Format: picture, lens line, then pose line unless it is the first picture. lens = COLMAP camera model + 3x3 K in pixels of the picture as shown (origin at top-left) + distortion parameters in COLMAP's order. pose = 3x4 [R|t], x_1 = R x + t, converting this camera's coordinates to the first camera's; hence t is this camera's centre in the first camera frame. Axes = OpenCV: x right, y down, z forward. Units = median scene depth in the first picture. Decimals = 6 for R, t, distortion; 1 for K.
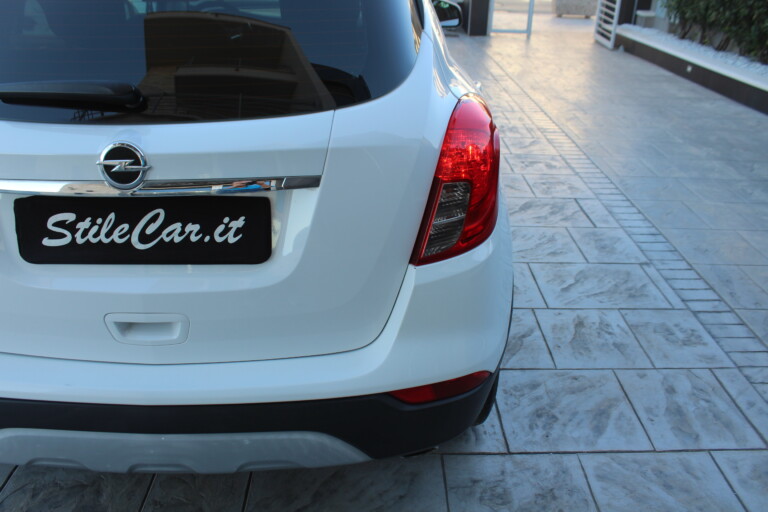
lens RADIAL K [[645.6, 0, 377.1], [0, 645.6, 255.7], [0, 0, 1]] dist [-0.167989, 0.156238]
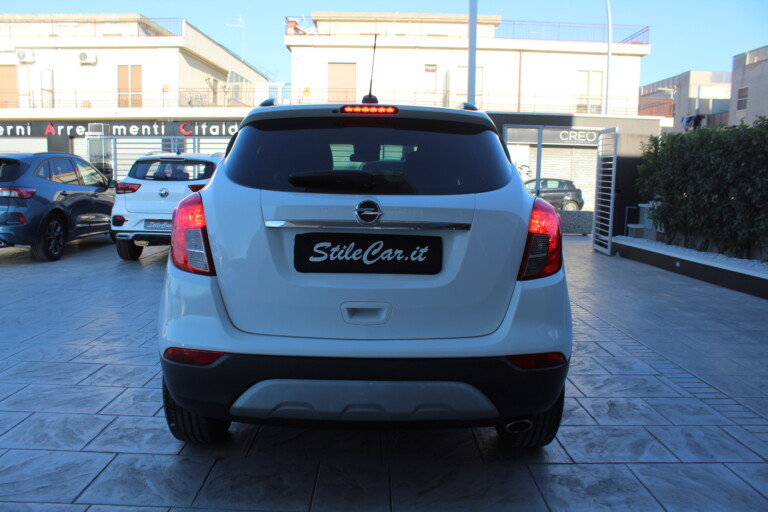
lens RADIAL K [[645.6, 0, 377.1], [0, 645.6, 255.7], [0, 0, 1]] dist [-0.167989, 0.156238]
pose [[0.999977, 0.003582, -0.005760, -0.159019], [-0.005355, 0.938123, -0.346260, 0.275882], [0.004163, 0.346283, 0.938121, -0.319852]]
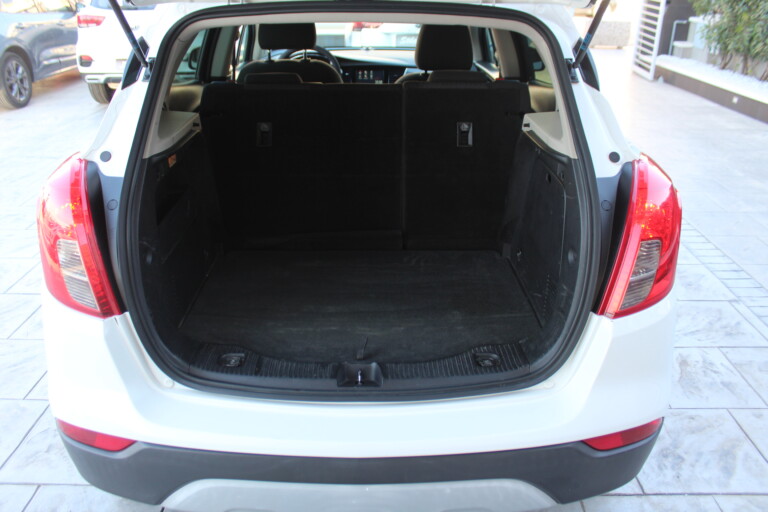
lens RADIAL K [[645.6, 0, 377.1], [0, 645.6, 255.7], [0, 0, 1]] dist [-0.167989, 0.156238]
pose [[0.999572, -0.003052, -0.029084, -0.145295], [0.001803, 0.999079, -0.042865, -0.021984], [0.029188, 0.042795, 0.998657, -0.020055]]
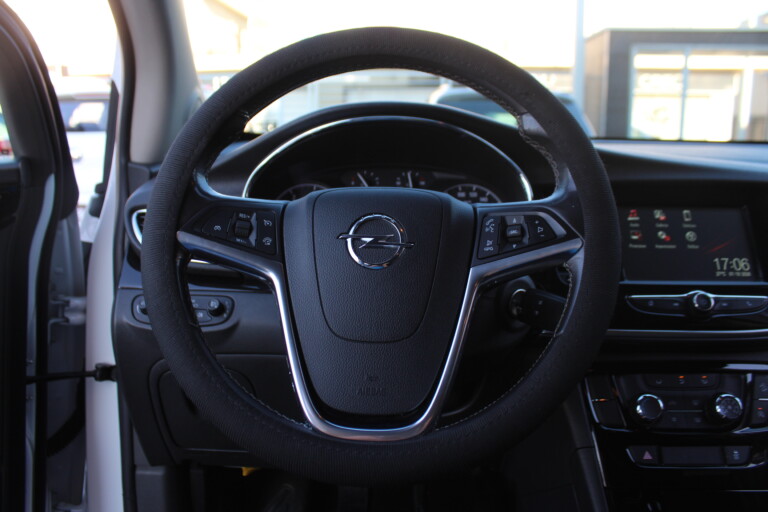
lens RADIAL K [[645.6, 0, 377.1], [0, 645.6, 255.7], [0, 0, 1]] dist [-0.167989, 0.156238]
pose [[0.997530, -0.001569, -0.070225, -0.309853], [-0.018821, 0.957222, -0.288741, -0.377293], [0.067674, 0.289350, 0.954828, 1.065873]]
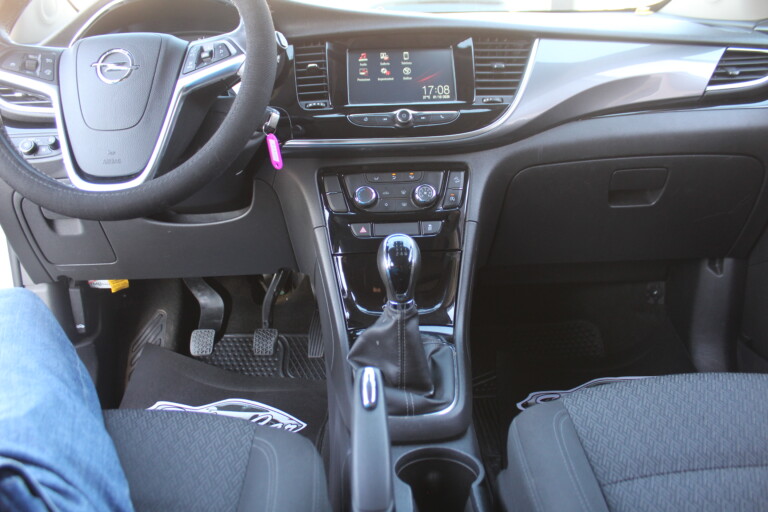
lens RADIAL K [[645.6, 0, 377.1], [0, 645.6, 255.7], [0, 0, 1]] dist [-0.167989, 0.156238]
pose [[0.998584, -0.042687, -0.031759, -0.205714], [0.036969, 0.985965, -0.162805, -0.306180], [0.038263, 0.161400, 0.986147, 0.992736]]
